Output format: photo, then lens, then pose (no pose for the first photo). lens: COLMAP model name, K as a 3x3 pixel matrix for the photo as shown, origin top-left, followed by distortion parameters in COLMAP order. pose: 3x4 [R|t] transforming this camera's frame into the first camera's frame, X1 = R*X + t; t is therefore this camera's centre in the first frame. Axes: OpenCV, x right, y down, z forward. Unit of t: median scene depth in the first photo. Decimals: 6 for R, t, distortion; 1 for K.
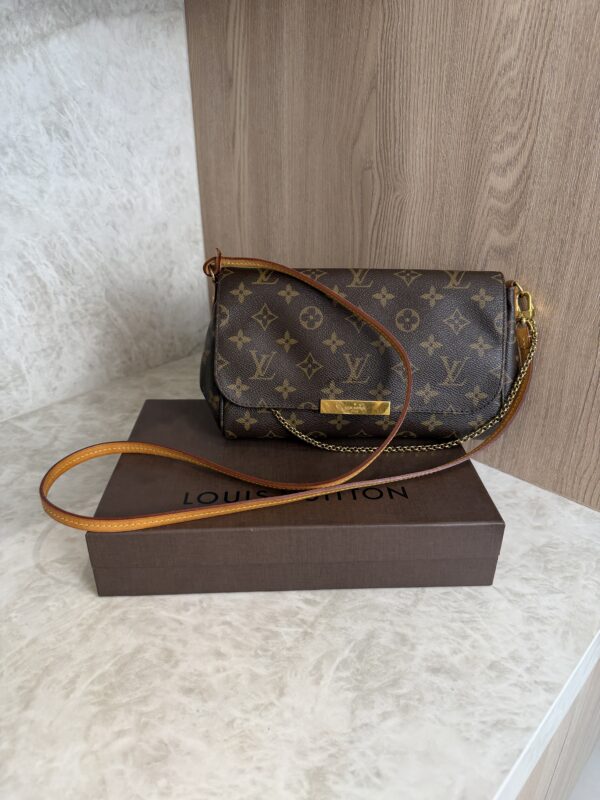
lens RADIAL K [[613.6, 0, 296.5], [0, 613.6, 391.0], [0, 0, 1]] dist [-0.017376, -0.015254]
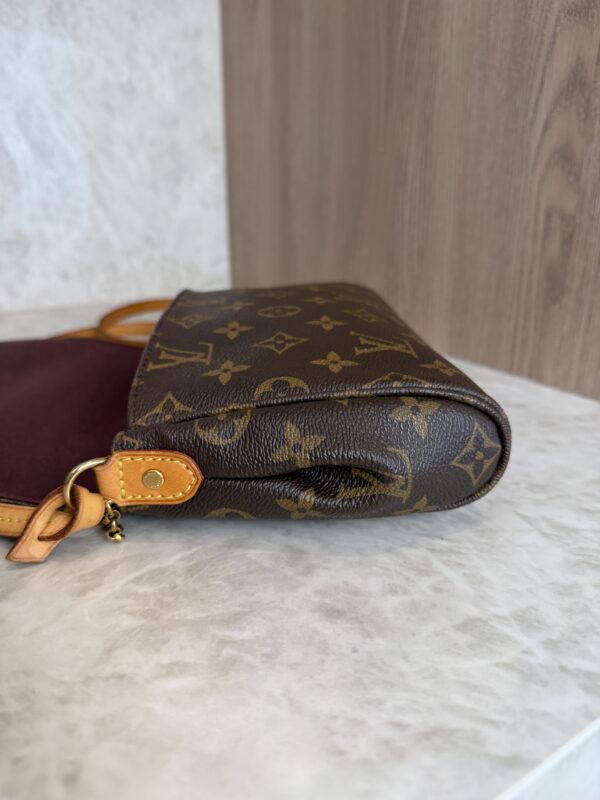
lens RADIAL K [[613.6, 0, 292.5], [0, 613.6, 399.6], [0, 0, 1]] dist [-0.017376, -0.015254]
pose [[0.973845, 0.076925, -0.213796, 0.253596], [-0.104766, 0.986974, -0.122091, 0.323441], [0.201619, 0.141296, 0.969219, 0.476674]]
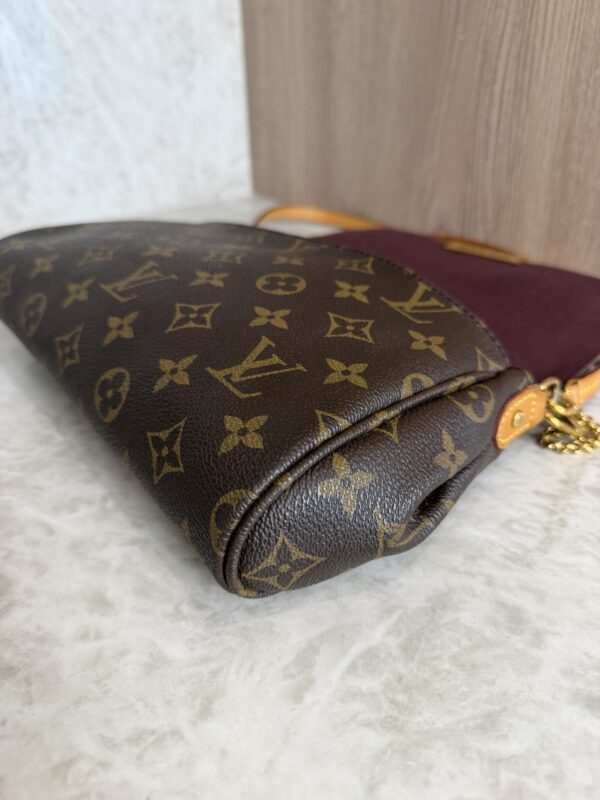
lens RADIAL K [[613.6, 0, 295.0], [0, 613.6, 398.8], [0, 0, 1]] dist [-0.017376, -0.015254]
pose [[0.986988, 0.070710, -0.144413, 0.068667], [-0.059286, 0.994873, 0.081936, 0.213727], [0.149466, -0.072308, 0.986119, 0.532759]]
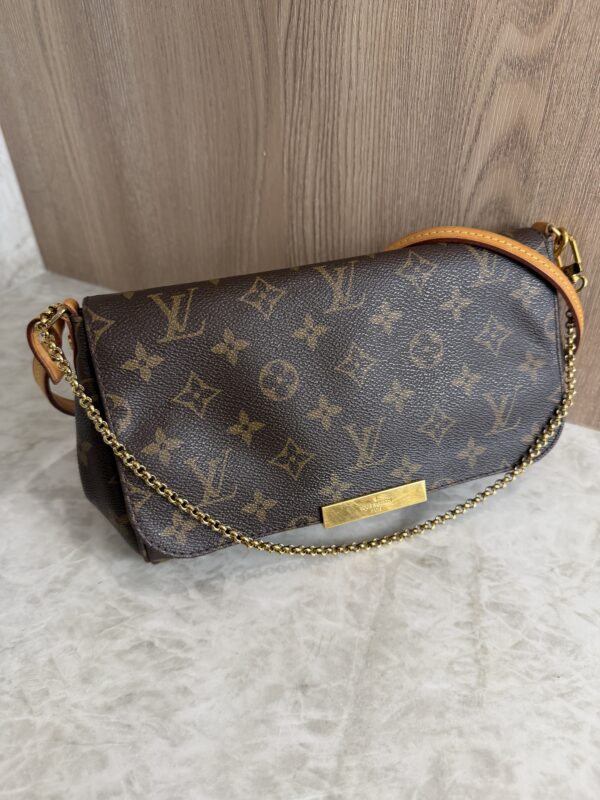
lens RADIAL K [[613.6, 0, 305.1], [0, 613.6, 397.4], [0, 0, 1]] dist [-0.017376, -0.015254]
pose [[0.960674, -0.178306, 0.212869, -0.058811], [0.129942, 0.966152, 0.222855, -0.090914], [-0.245400, -0.186430, 0.951327, 0.515980]]
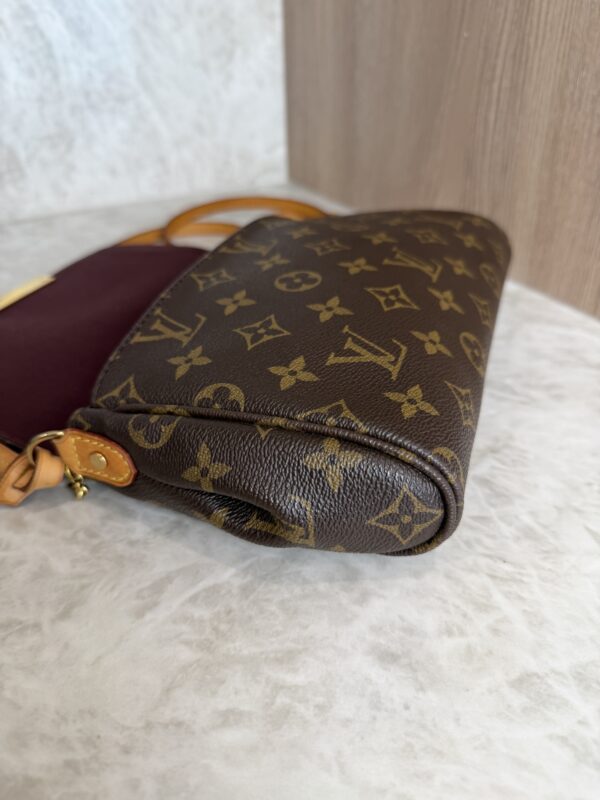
lens RADIAL K [[613.6, 0, 286.8], [0, 613.6, 403.6], [0, 0, 1]] dist [-0.017376, -0.015254]
pose [[0.946984, 0.160298, -0.278435, 0.227106], [-0.128884, 0.983390, 0.127803, 0.202532], [0.294297, -0.085142, 0.951914, 0.505301]]
